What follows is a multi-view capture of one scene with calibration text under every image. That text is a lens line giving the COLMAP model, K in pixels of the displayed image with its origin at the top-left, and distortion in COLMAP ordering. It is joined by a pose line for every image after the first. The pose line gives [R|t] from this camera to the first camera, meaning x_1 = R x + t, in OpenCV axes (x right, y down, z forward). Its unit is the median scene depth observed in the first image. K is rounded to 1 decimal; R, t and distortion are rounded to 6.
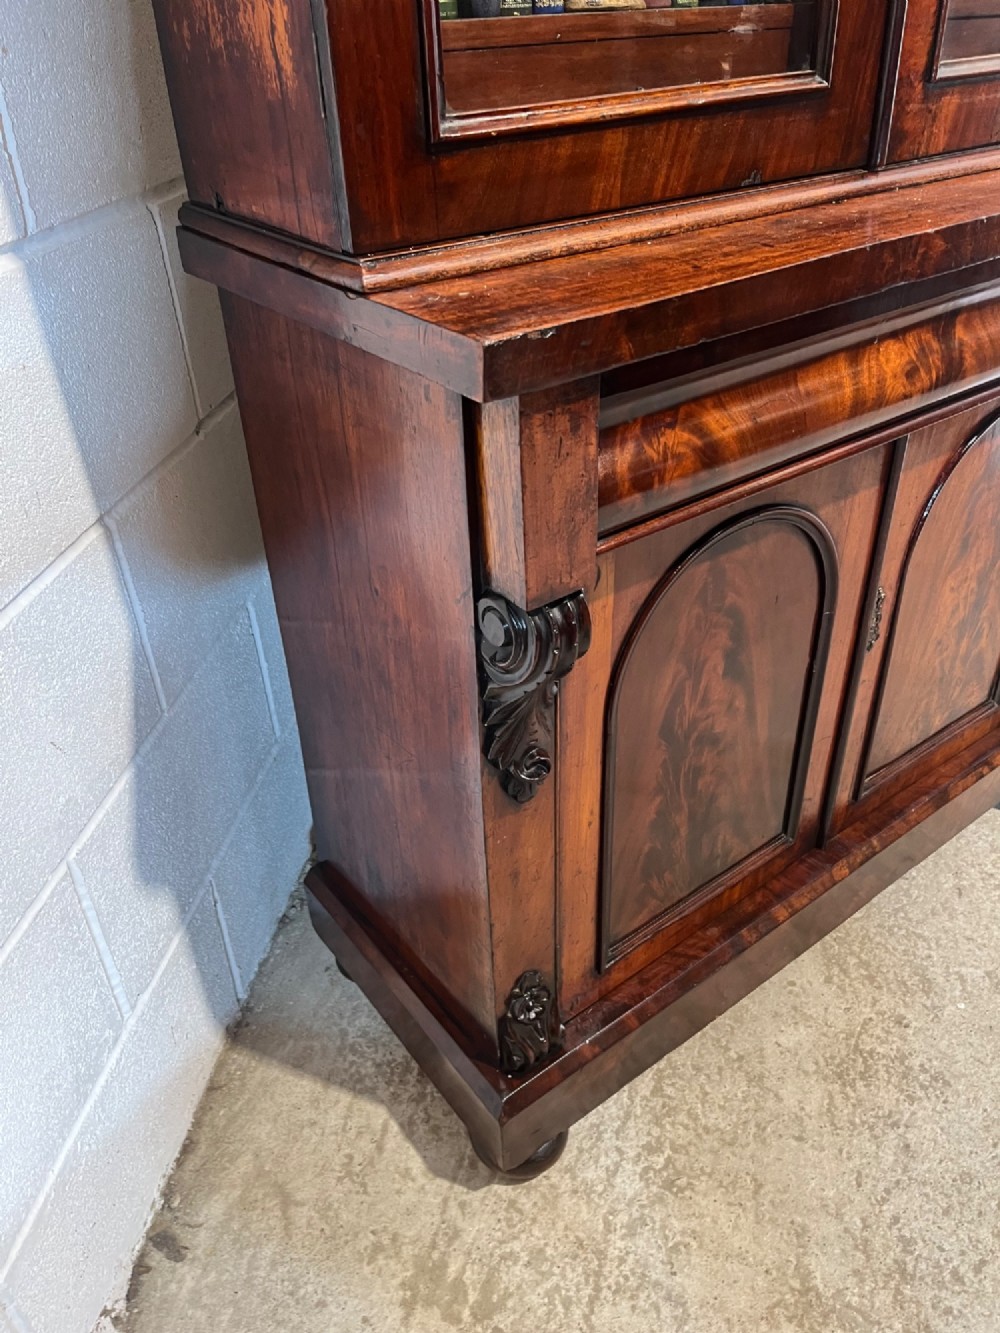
lens RADIAL K [[1006.0, 0, 509.6], [0, 1006.0, 669.8], [0, 0, 1]] dist [0.065164, -0.094169]
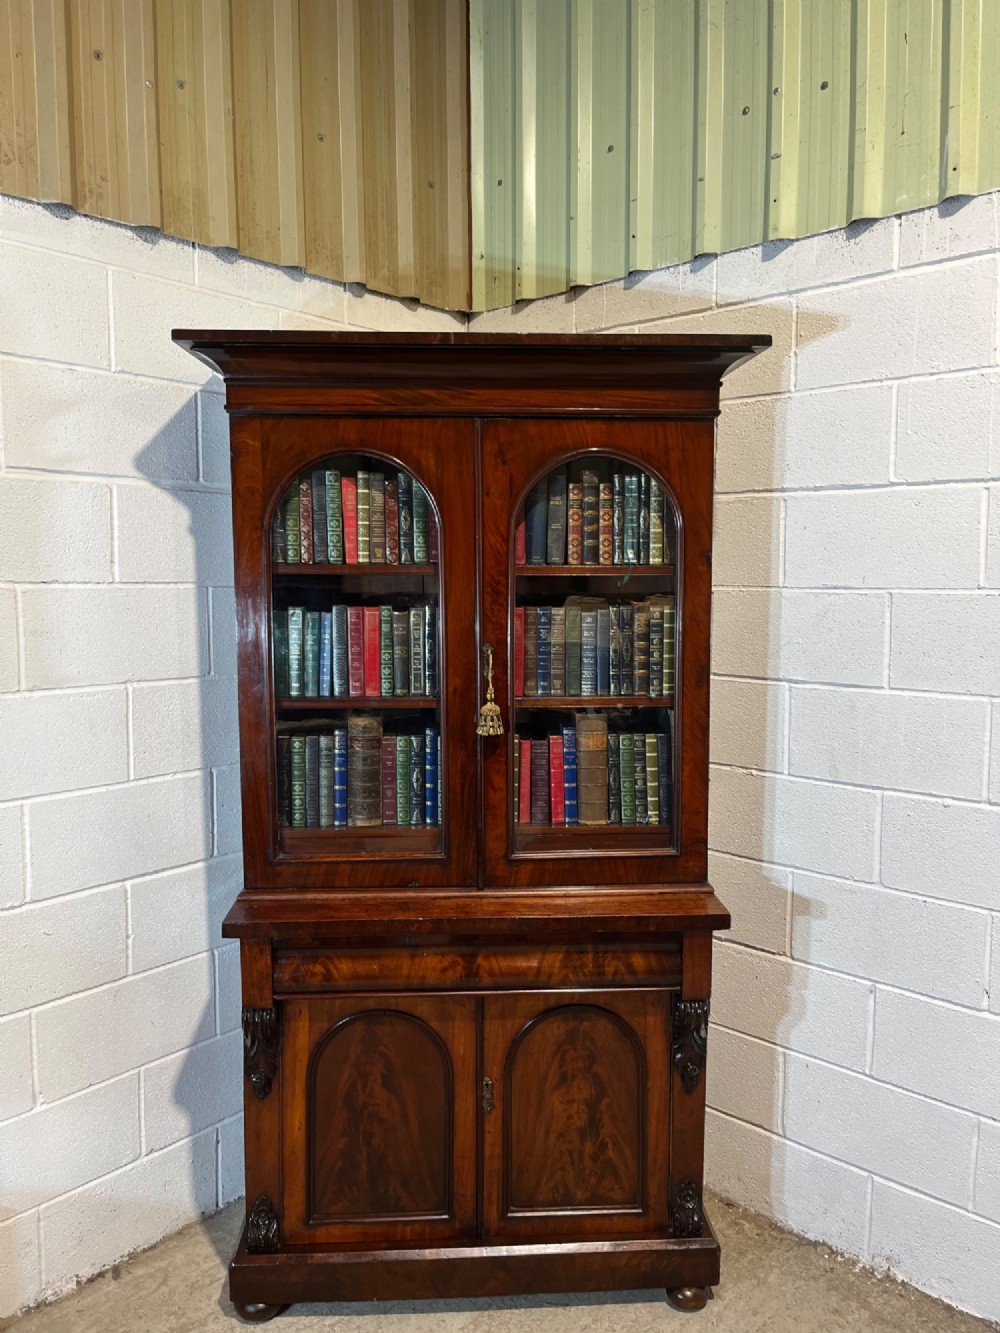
lens RADIAL K [[1006.0, 0, 509.0], [0, 1006.0, 660.7], [0, 0, 1]] dist [0.065164, -0.094169]
pose [[0.830453, 0.084904, -0.550581, 1.554307], [-0.334744, 0.866052, -0.371349, -0.068292], [0.445303, 0.492691, 0.747637, -0.989375]]
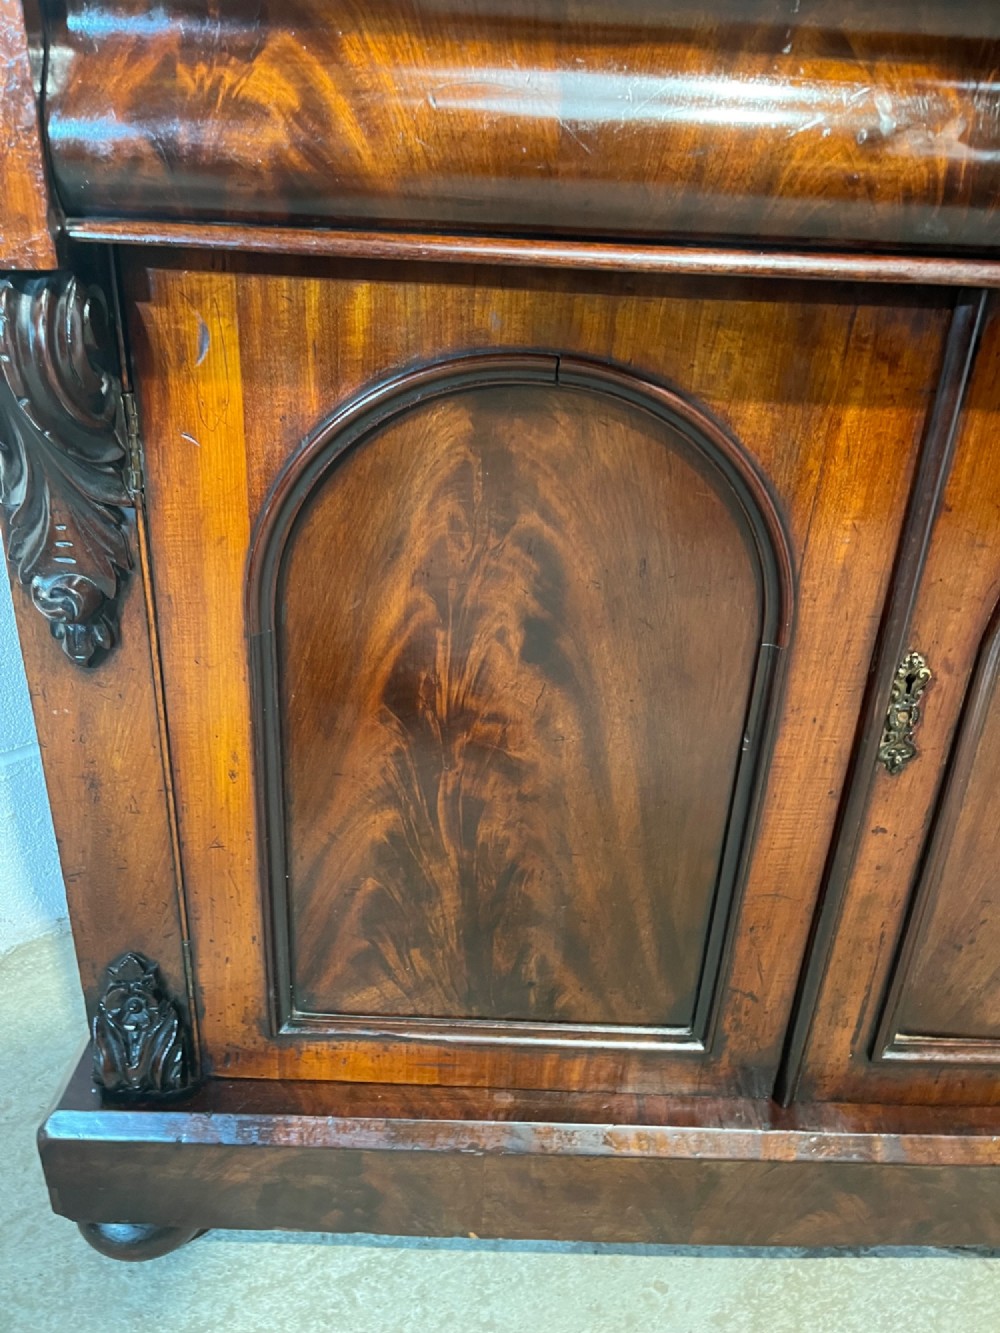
lens RADIAL K [[1006.0, 0, 497.6], [0, 1006.0, 684.0], [0, 0, 1]] dist [0.065164, -0.094169]
pose [[0.787786, 0.329255, -0.520561, 0.508632], [-0.397721, 0.917249, -0.021727, 0.038708], [0.470330, 0.224155, 0.853548, 0.456563]]
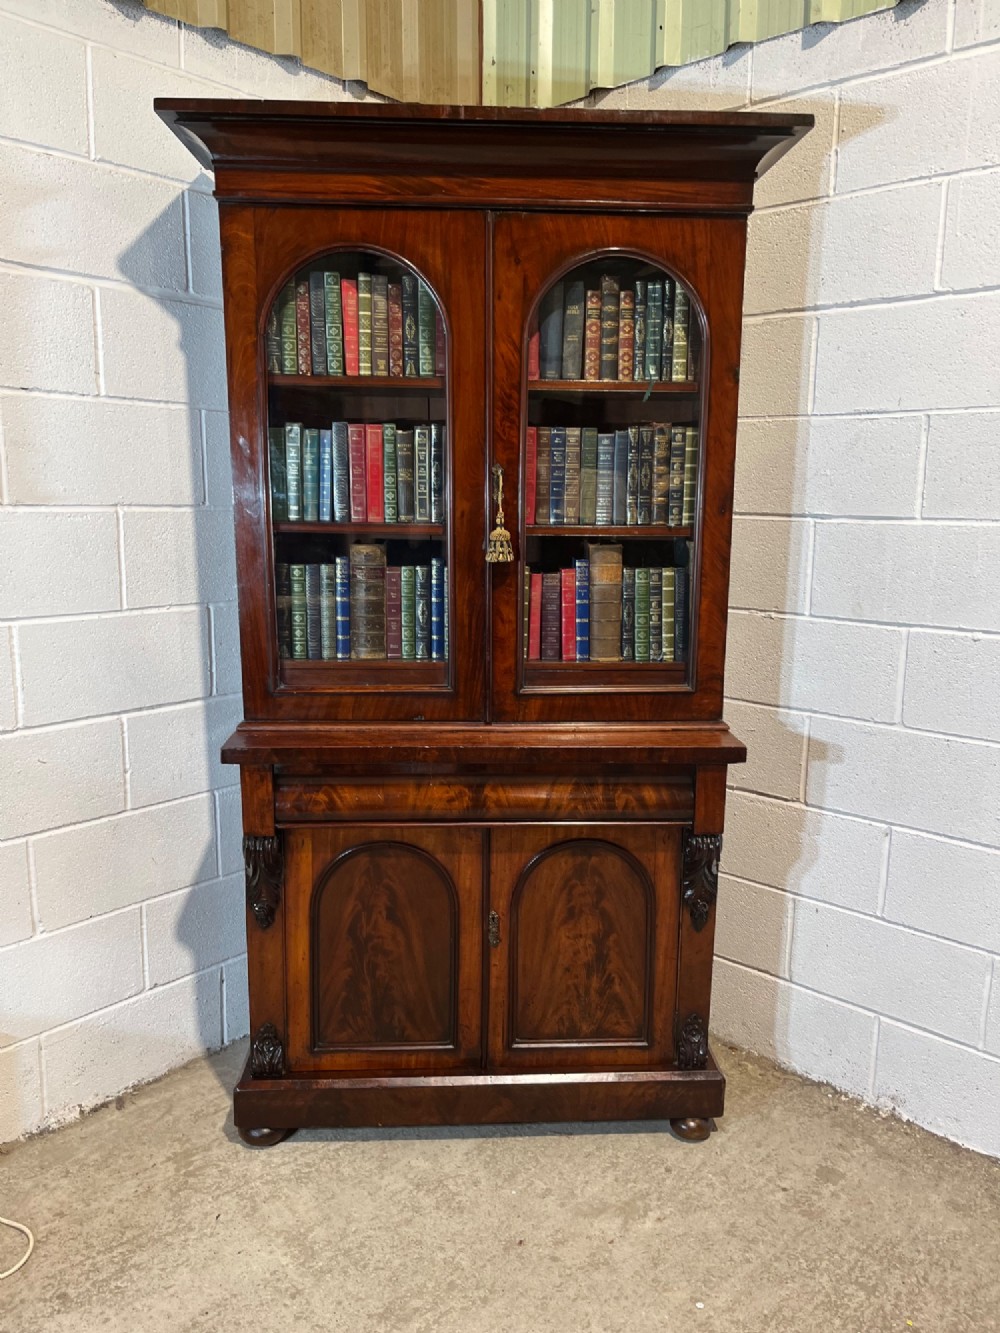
lens RADIAL K [[1006.0, 0, 508.7], [0, 1006.0, 671.2], [0, 0, 1]] dist [0.065164, -0.094169]
pose [[0.827626, 0.143585, -0.542604, 1.506010], [-0.344796, 0.892875, -0.289638, 0.068825], [0.442889, 0.426800, 0.788474, -0.828572]]
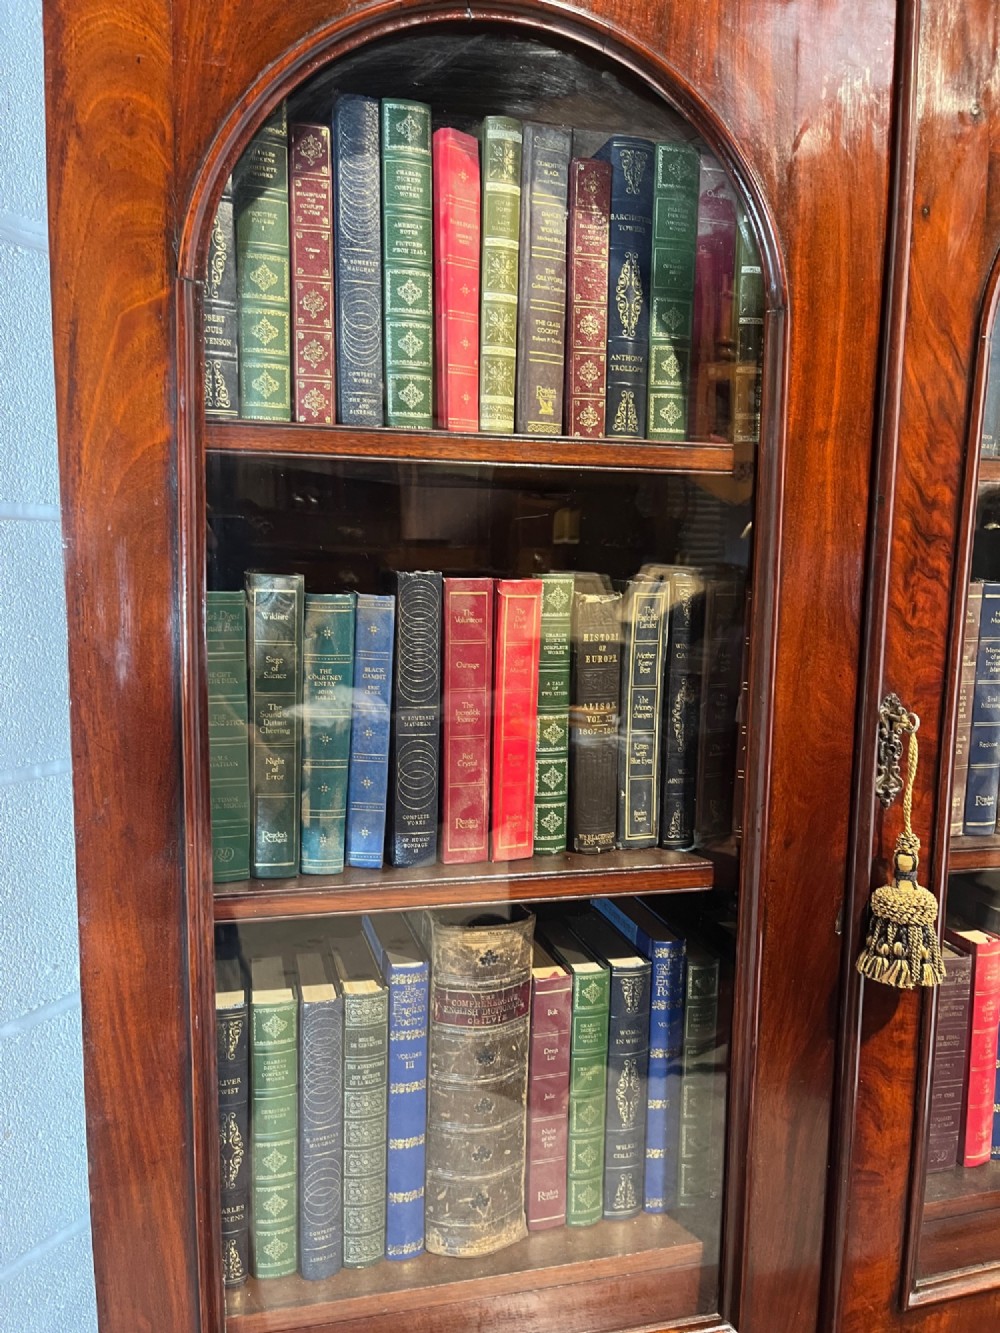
lens RADIAL K [[1006.0, 0, 493.2], [0, 1006.0, 676.8], [0, 0, 1]] dist [0.065164, -0.094169]
pose [[0.923428, 0.096162, -0.371529, 0.320742], [-0.252469, 0.881331, -0.399394, -0.552066], [0.289033, 0.462611, 0.838123, -0.079705]]
